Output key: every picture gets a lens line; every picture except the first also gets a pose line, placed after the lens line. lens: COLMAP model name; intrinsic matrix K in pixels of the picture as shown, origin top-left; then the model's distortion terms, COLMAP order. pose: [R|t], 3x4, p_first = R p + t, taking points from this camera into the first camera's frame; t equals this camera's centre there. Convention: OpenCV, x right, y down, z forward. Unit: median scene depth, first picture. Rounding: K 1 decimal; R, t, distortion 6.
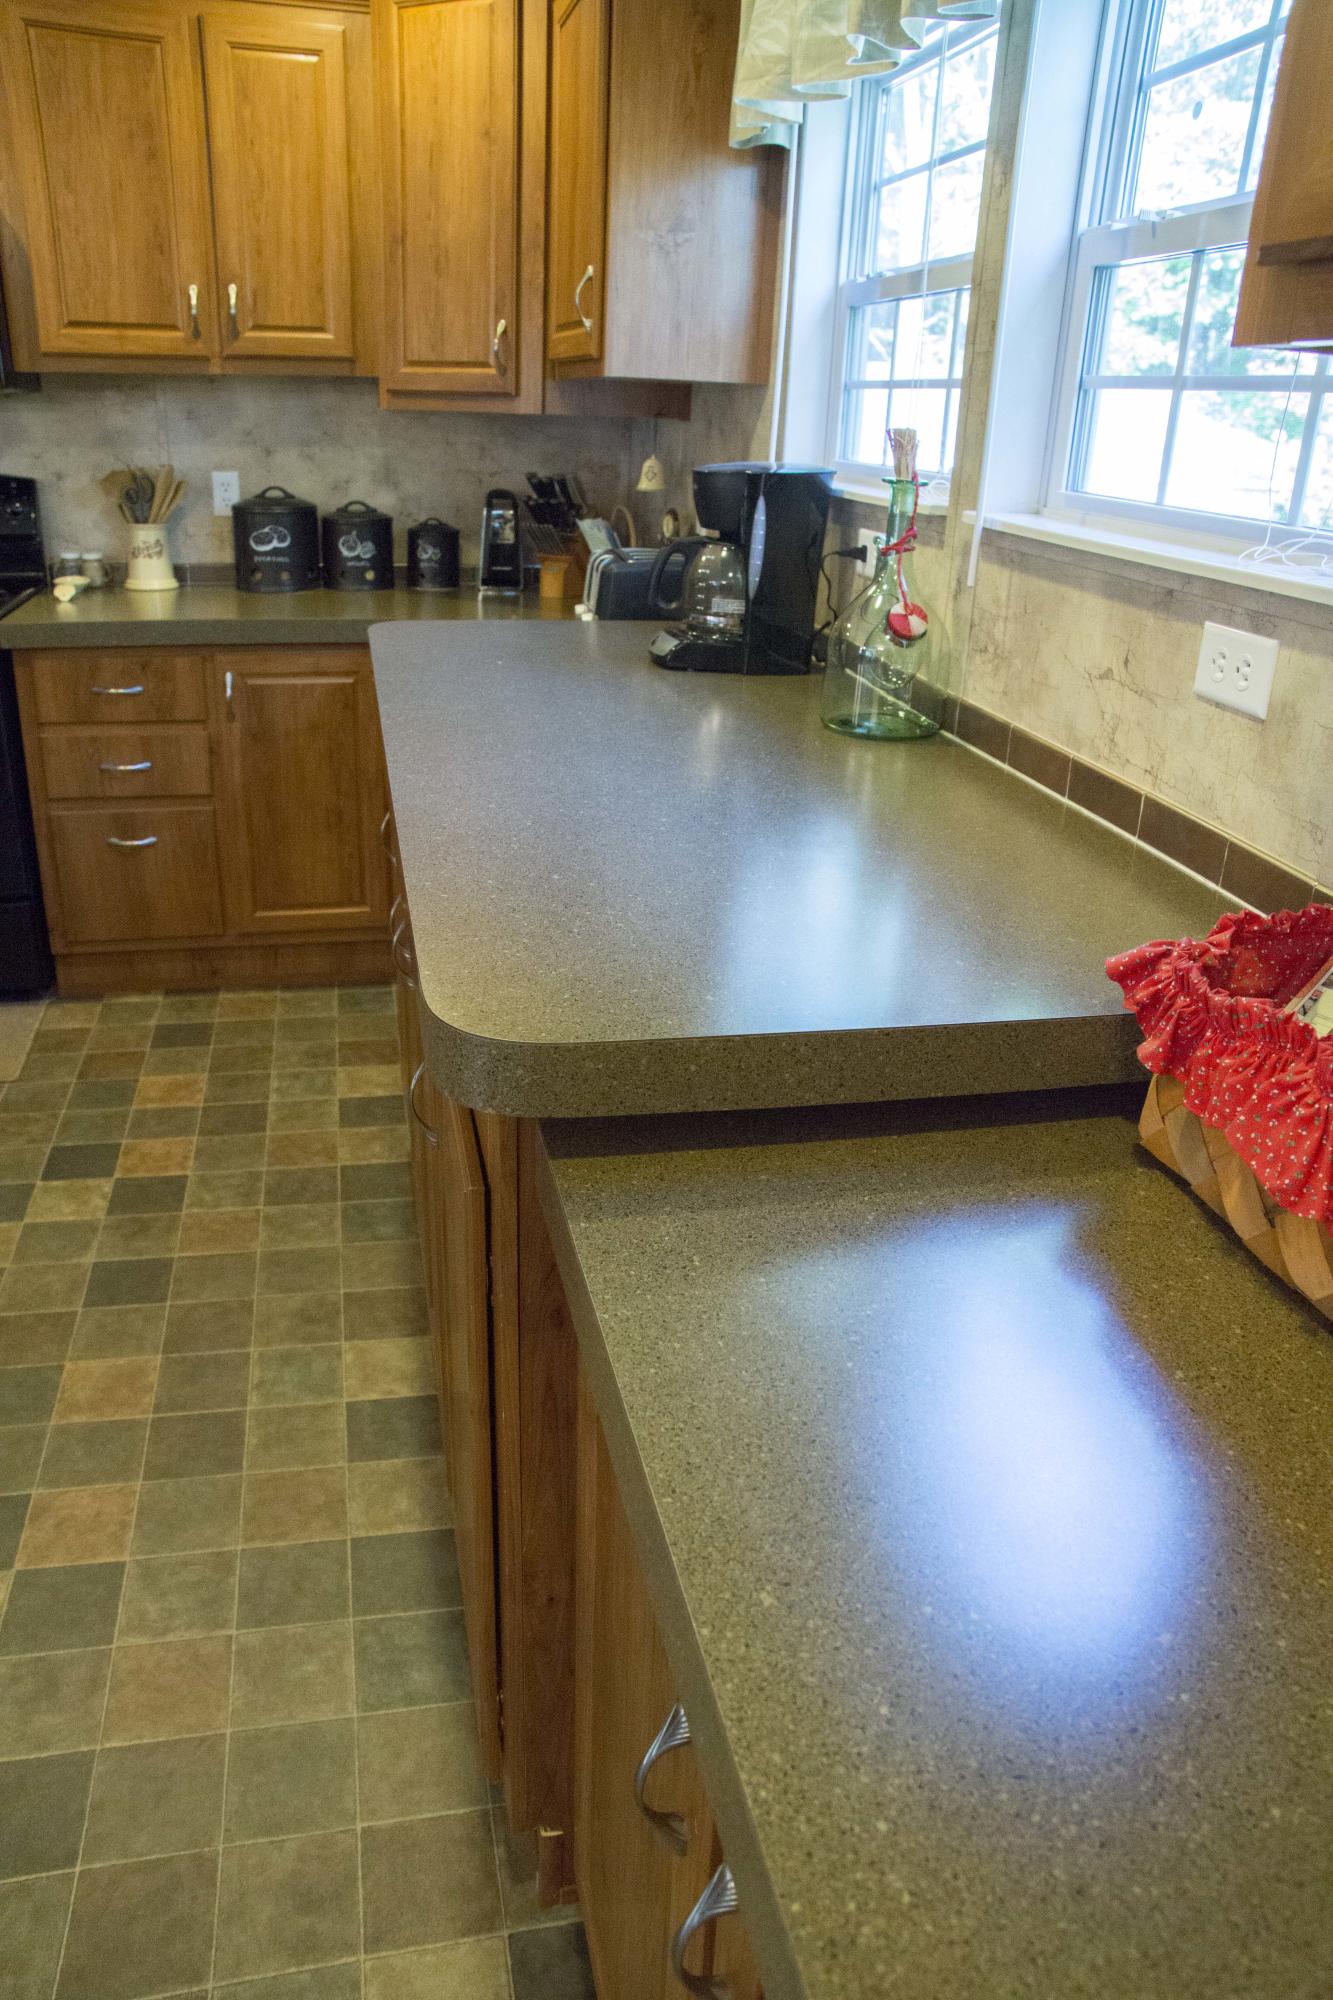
lens RADIAL K [[1405.0, 0, 642.8], [0, 1405.0, 1000.4], [0, 0, 1]] dist [-0.157684, 0.113676]
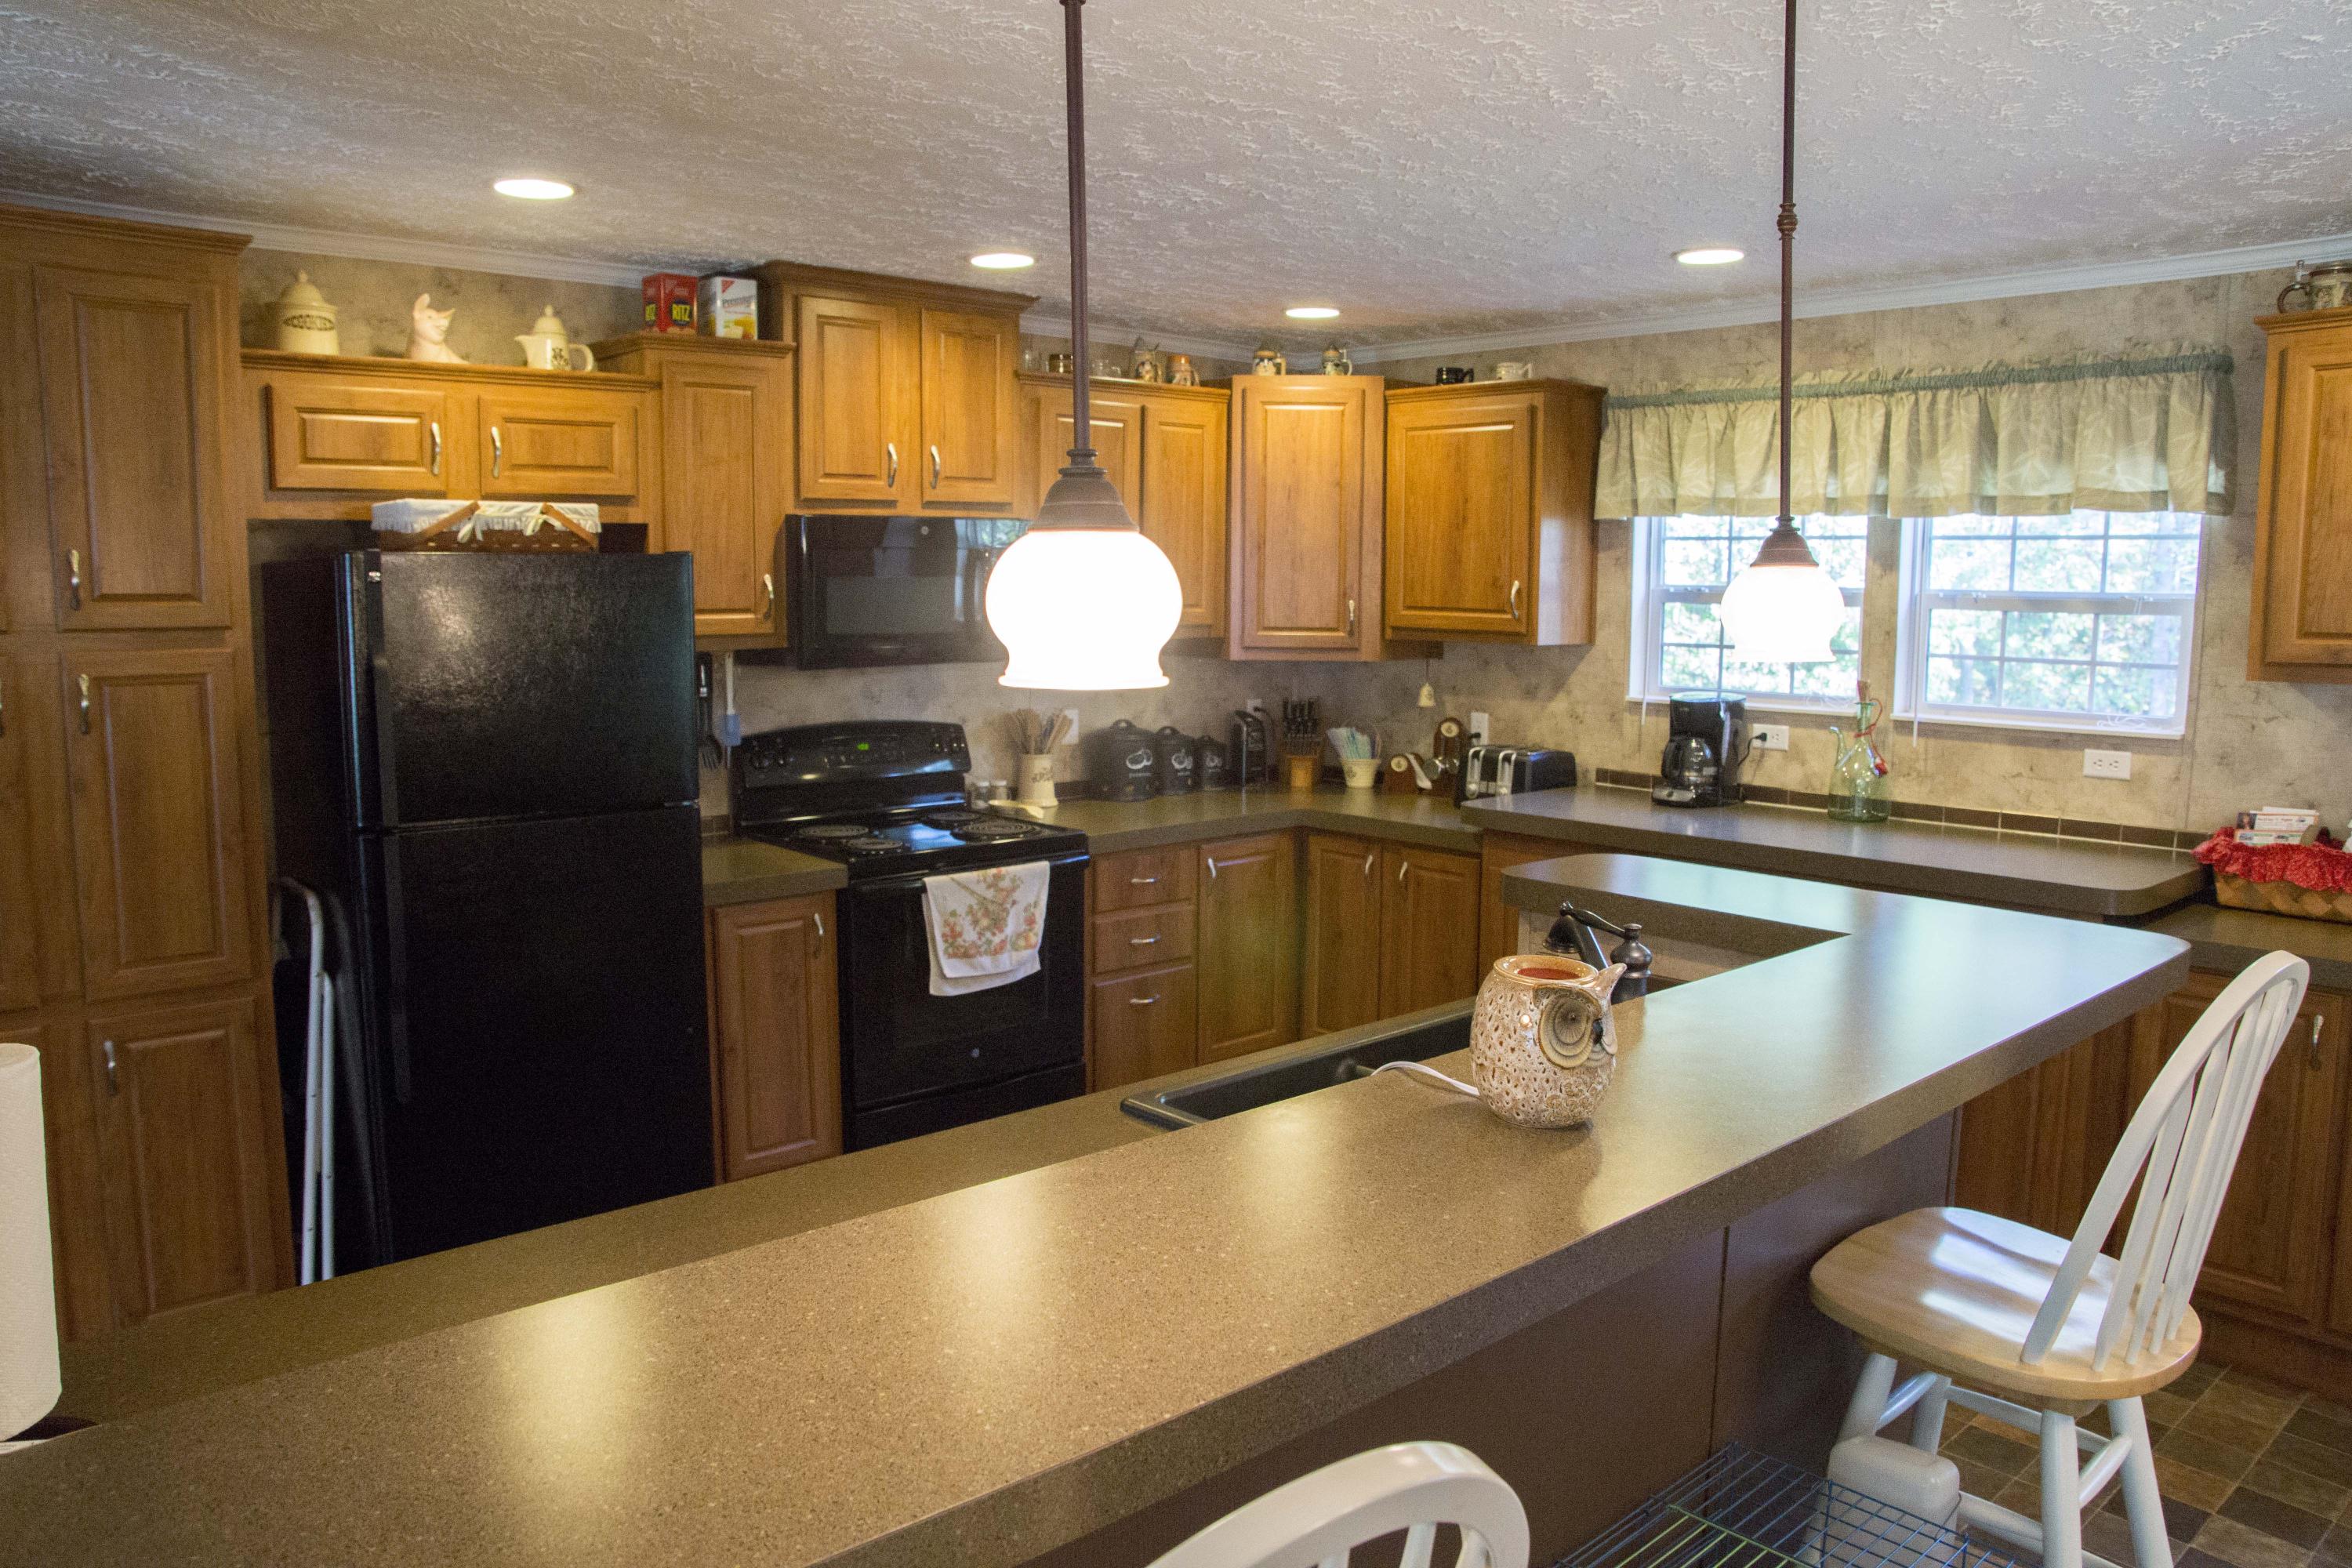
lens RADIAL K [[1652.3, 0, 1168.5], [0, 1652.3, 783.8], [0, 0, 1]] dist [-0.157684, 0.113676]
pose [[0.867452, -0.095235, 0.488321, -1.210815], [0.223830, 0.951272, -0.212090, 0.022172], [-0.444327, 0.293279, 0.846499, -0.378015]]
